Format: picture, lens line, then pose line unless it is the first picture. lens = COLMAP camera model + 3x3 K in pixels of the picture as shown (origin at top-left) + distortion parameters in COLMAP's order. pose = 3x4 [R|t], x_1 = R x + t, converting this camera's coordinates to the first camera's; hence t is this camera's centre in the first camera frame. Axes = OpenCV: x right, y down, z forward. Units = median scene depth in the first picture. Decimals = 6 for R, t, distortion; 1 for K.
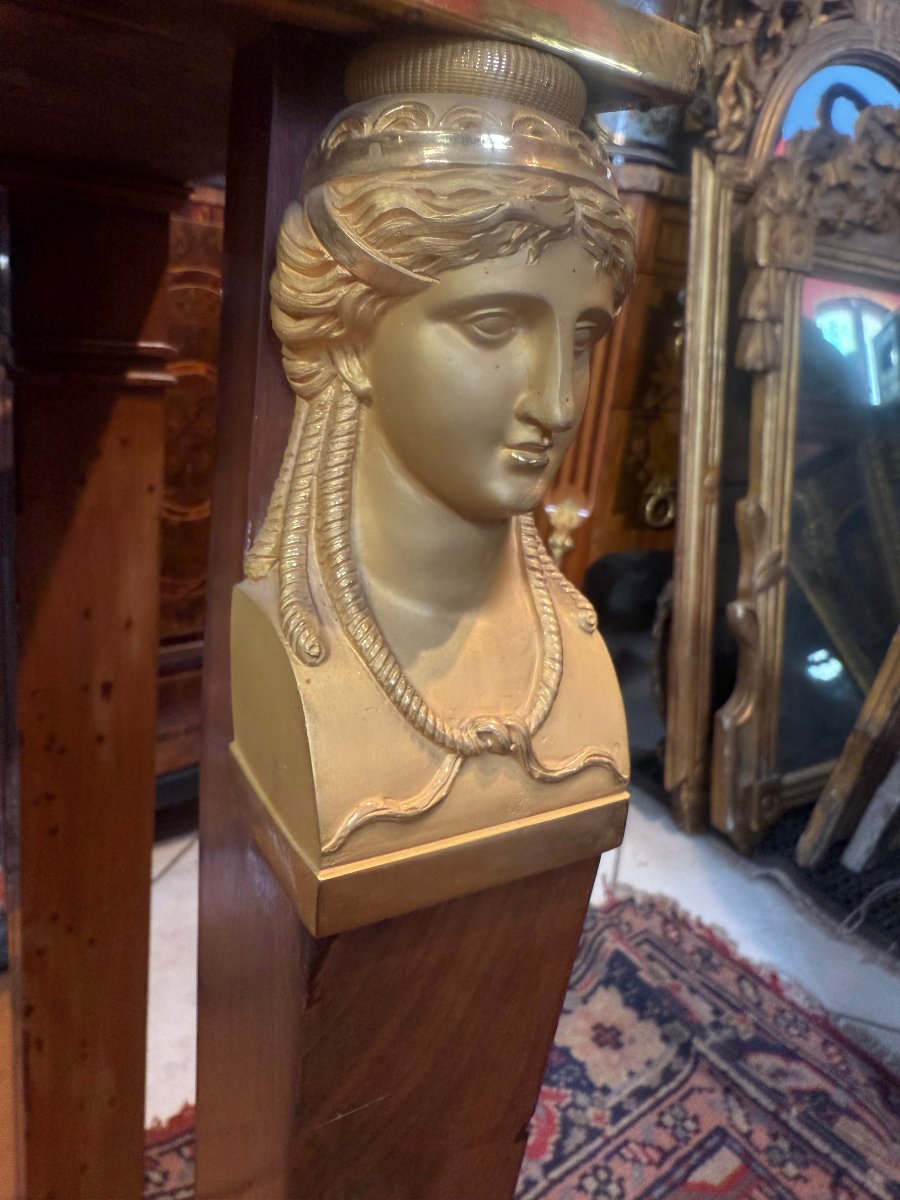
lens RADIAL K [[840.2, 0, 431.7], [0, 840.2, 524.1], [0, 0, 1]] dist [0.007198, -0.019821]
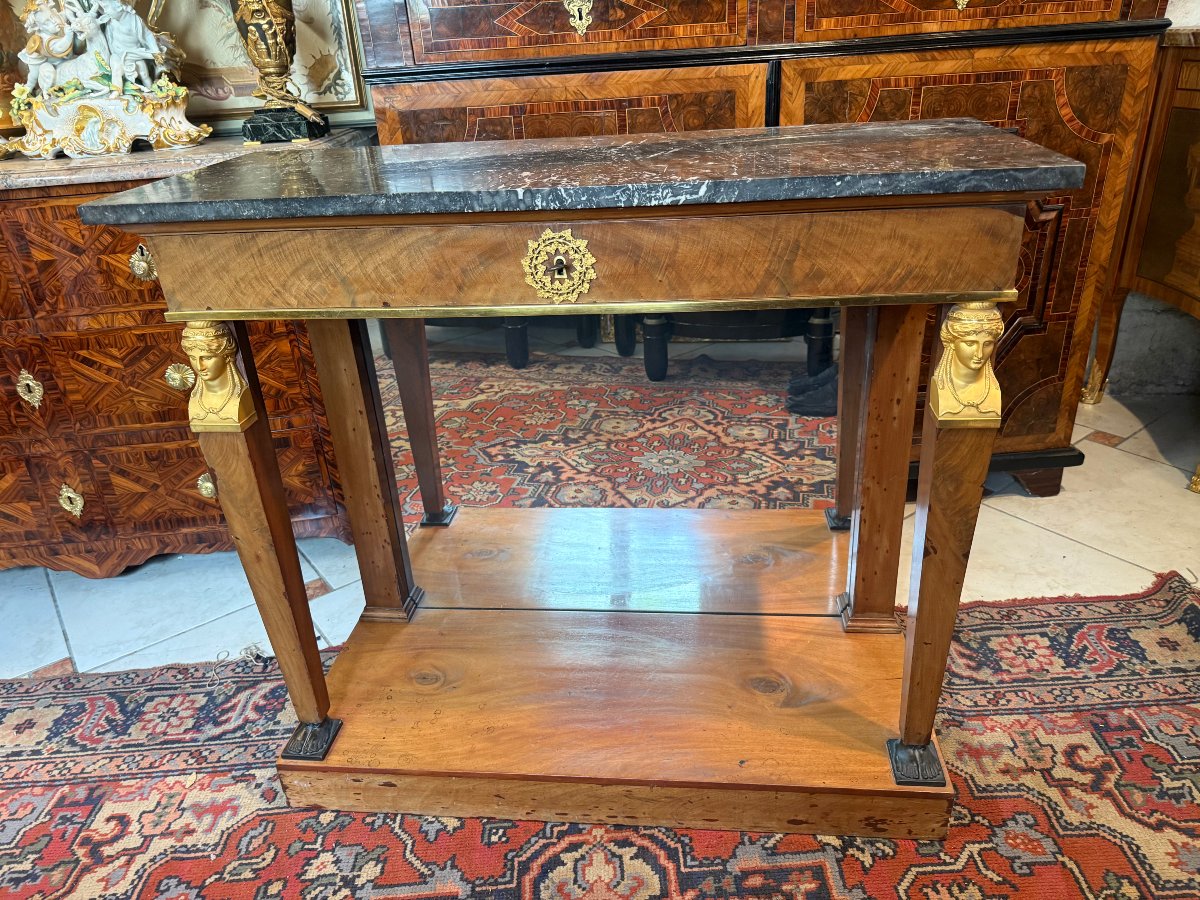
lens RADIAL K [[840.2, 0, 604.4], [0, 840.2, 453.8], [0, 0, 1]] dist [0.007198, -0.019821]
pose [[0.784652, 0.128869, -0.606395, 1.658009], [0.003094, 0.977329, 0.211702, -0.671815], [0.619929, -0.167989, 0.766464, -5.203879]]
